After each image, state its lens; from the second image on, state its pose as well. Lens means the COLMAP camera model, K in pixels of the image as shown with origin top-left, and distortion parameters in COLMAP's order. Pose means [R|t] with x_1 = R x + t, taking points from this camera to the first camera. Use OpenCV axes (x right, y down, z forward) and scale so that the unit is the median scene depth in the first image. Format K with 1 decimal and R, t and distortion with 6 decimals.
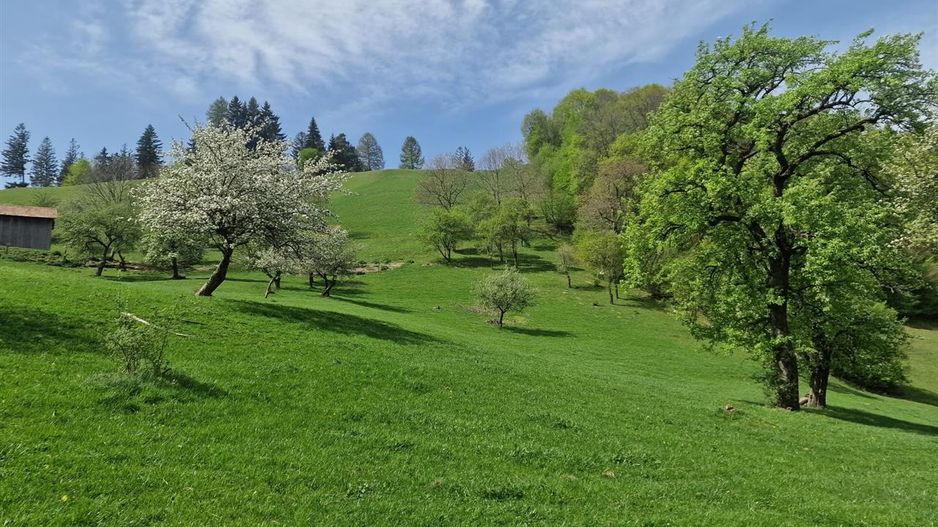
lens RADIAL K [[634.1, 0, 466.0], [0, 634.1, 263.4], [0, 0, 1]] dist [0.089882, -0.081538]
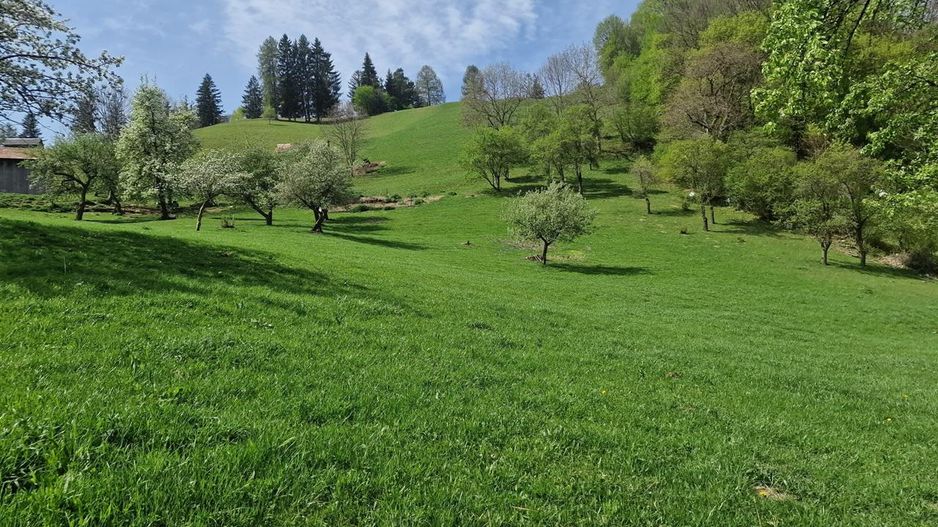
lens RADIAL K [[634.1, 0, 452.0], [0, 634.1, 263.3], [0, 0, 1]] dist [0.089882, -0.081538]
pose [[0.988097, -0.033461, -0.150146, 0.034340], [0.046137, 0.995584, 0.081753, 0.020315], [0.146748, -0.087707, 0.985278, 0.155889]]
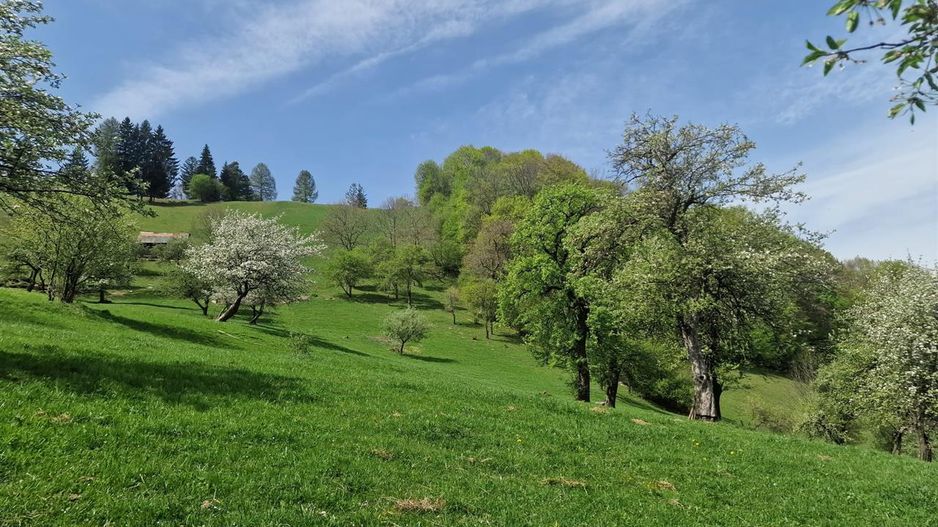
lens RADIAL K [[634.1, 0, 476.8], [0, 634.1, 258.5], [0, 0, 1]] dist [0.089882, -0.081538]
pose [[0.977901, 0.060775, 0.200041, -0.036511], [-0.048576, 0.996680, -0.065343, -0.007521], [-0.203348, 0.054181, 0.977606, -0.159911]]
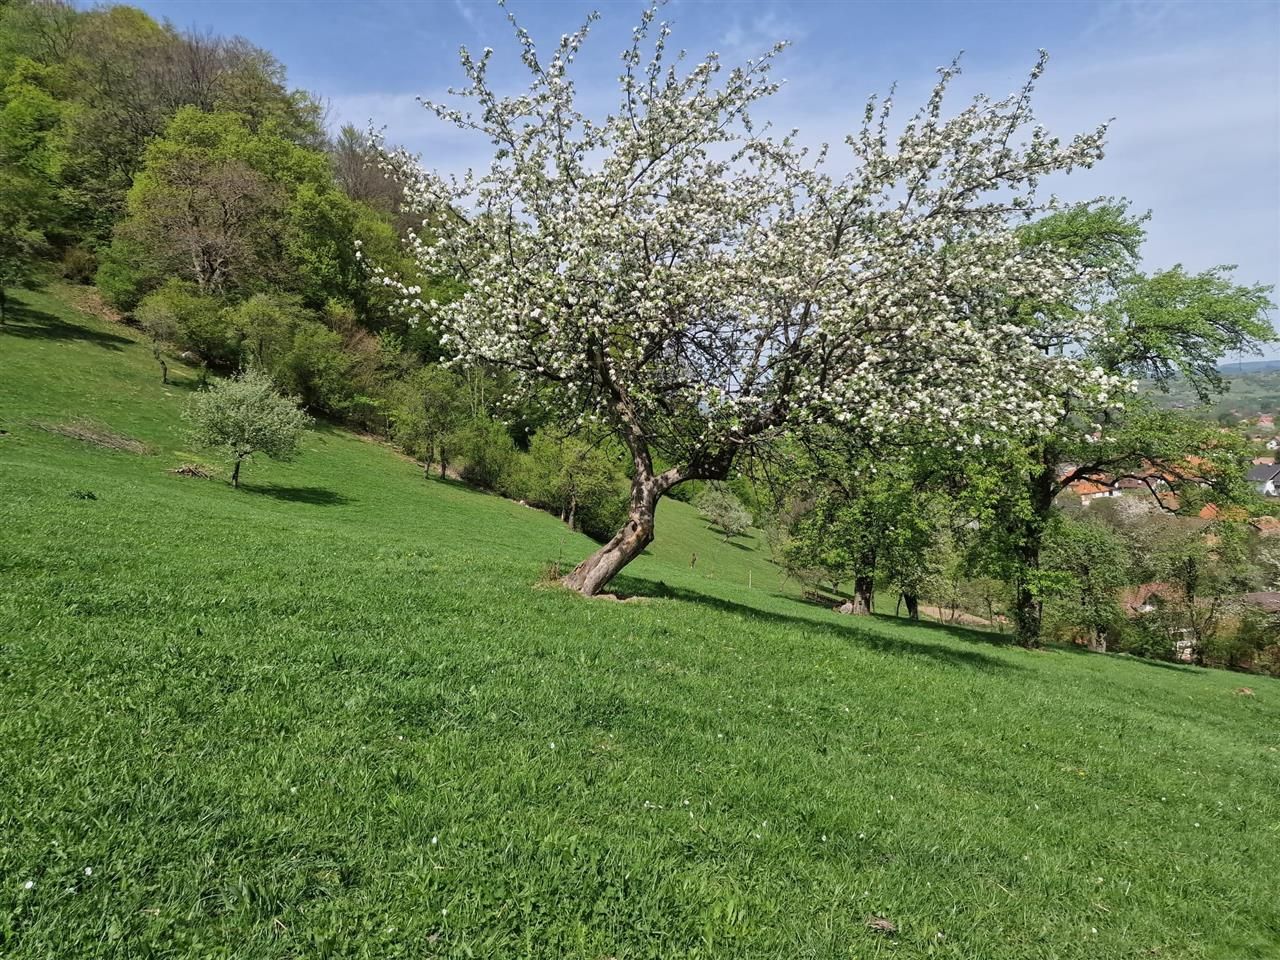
lens RADIAL K [[862.3, 0, 643.4], [0, 862.3, 479.4], [0, 0, 1]] dist [0.063756, -0.054469]
pose [[0.550257, -0.012122, 0.834907, -0.208077], [-0.141119, 0.984161, 0.107295, -0.016650], [-0.822984, -0.176861, 0.539831, 0.202644]]
